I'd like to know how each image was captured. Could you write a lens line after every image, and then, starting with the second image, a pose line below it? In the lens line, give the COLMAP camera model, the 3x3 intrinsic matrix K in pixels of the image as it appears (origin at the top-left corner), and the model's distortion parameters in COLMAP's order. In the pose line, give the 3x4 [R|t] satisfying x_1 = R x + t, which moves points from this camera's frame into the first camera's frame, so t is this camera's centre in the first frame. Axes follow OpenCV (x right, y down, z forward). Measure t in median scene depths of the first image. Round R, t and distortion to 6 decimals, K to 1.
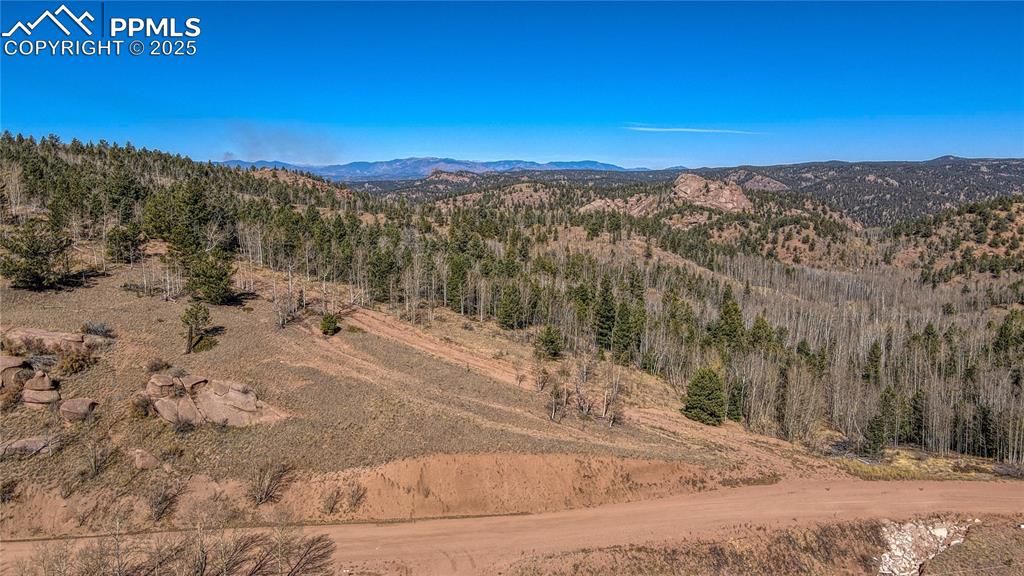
lens RADIAL K [[755.3, 0, 513.9], [0, 755.3, 290.7], [0, 0, 1]] dist [0.009306, 0.004819]
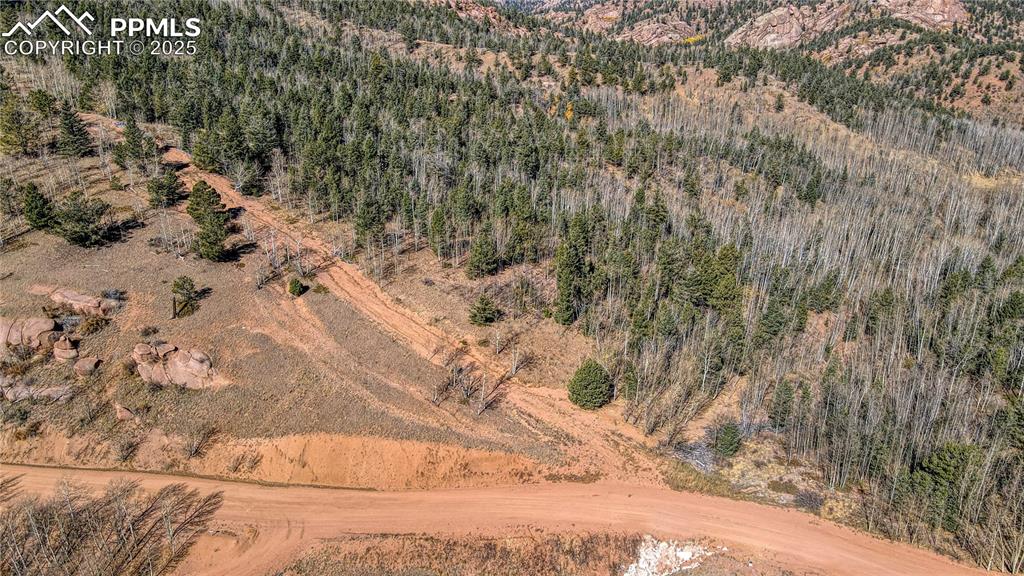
lens RADIAL K [[755.3, 0, 507.6], [0, 755.3, 289.6], [0, 0, 1]] dist [0.009306, 0.004819]
pose [[0.972941, 0.097965, -0.209258, 0.463569], [-0.041944, 0.965503, 0.256991, -0.375472], [0.227216, -0.241260, 0.943487, -0.114115]]
